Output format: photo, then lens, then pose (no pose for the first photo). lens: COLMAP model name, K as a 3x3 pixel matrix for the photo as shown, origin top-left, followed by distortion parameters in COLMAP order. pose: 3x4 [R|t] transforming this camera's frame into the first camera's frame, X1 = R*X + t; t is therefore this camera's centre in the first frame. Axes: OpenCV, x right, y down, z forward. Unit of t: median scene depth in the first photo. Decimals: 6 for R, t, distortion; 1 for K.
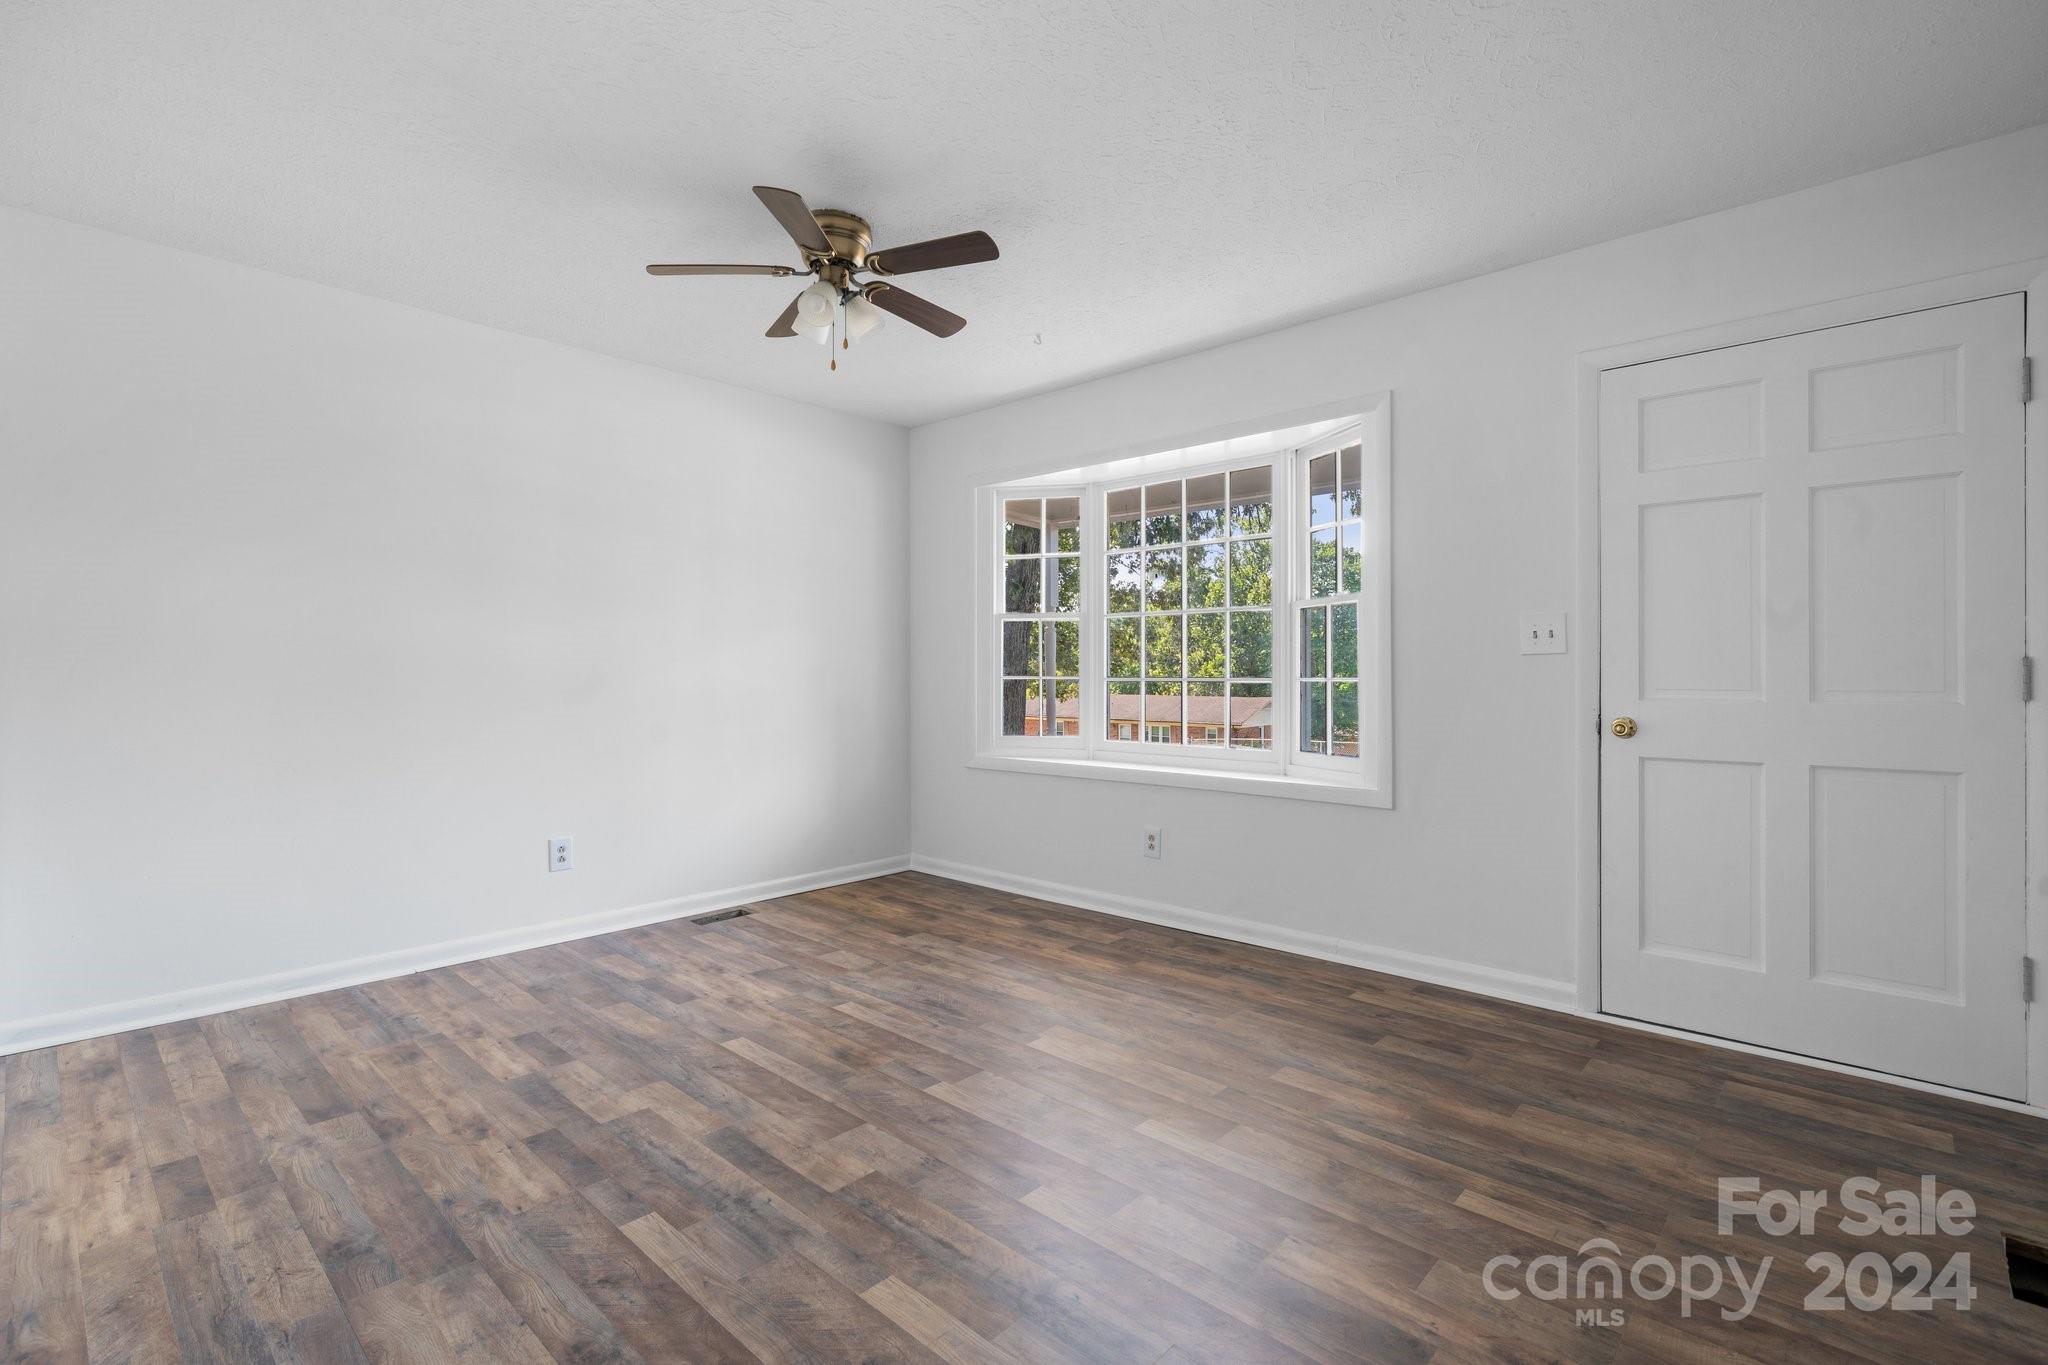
lens RADIAL K [[943.7, 0, 1013.3], [0, 943.7, 678.2], [0, 0, 1]] dist [0.002260, -0.000547]
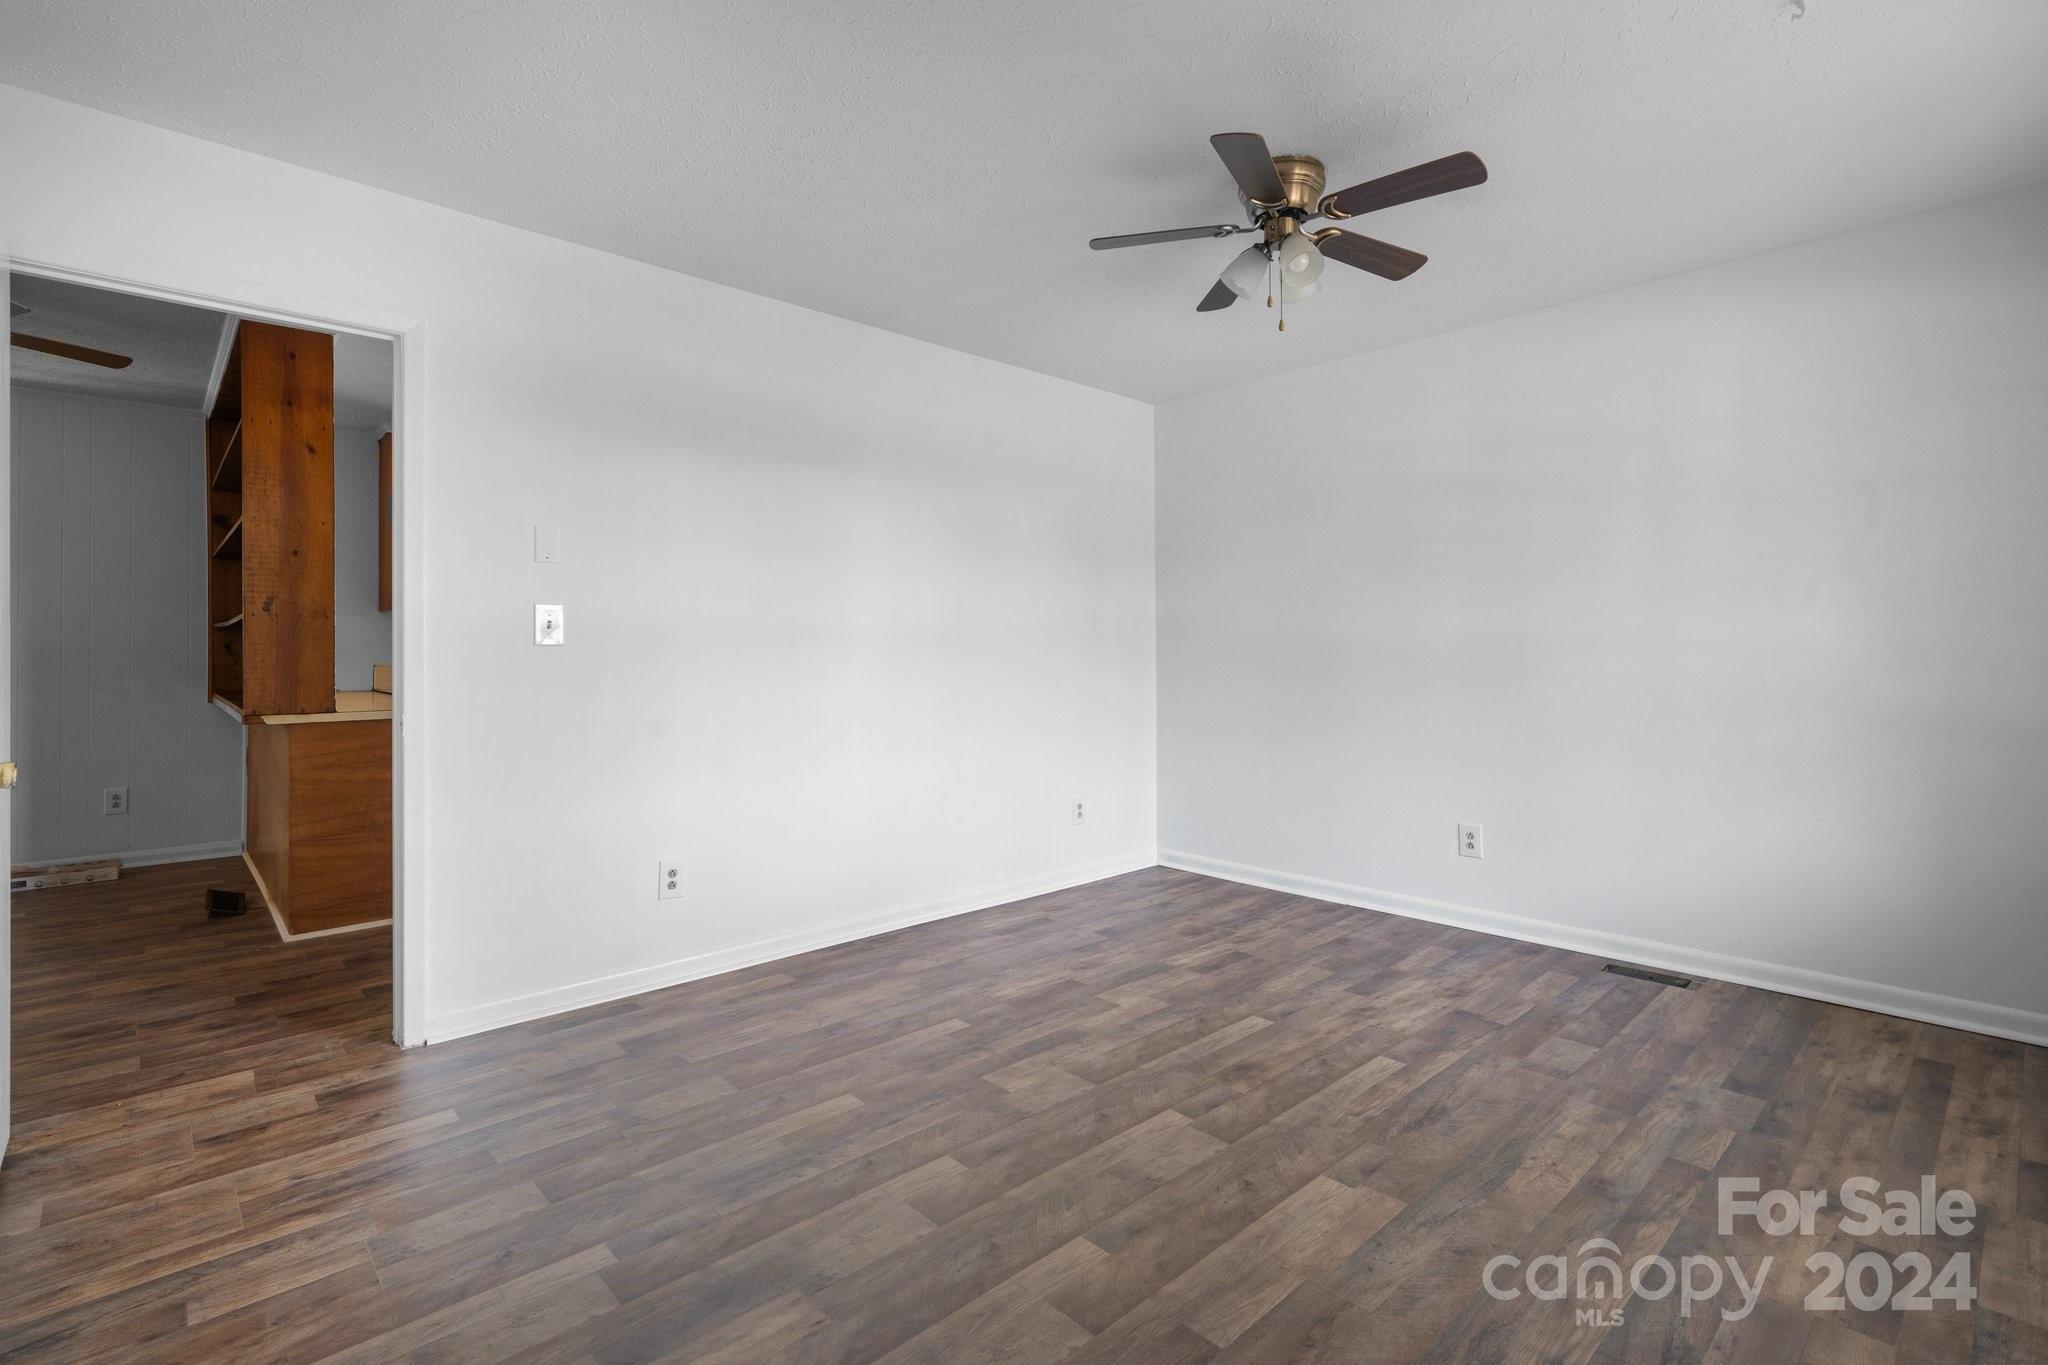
lens RADIAL K [[943.7, 0, 1007.7], [0, 943.7, 673.7], [0, 0, 1]] dist [0.002260, -0.000547]
pose [[-0.078093, 0.021347, -0.996718, 0.716284], [-0.004874, 0.999751, 0.021793, -0.010806], [0.996934, 0.006560, -0.077969, 0.780577]]
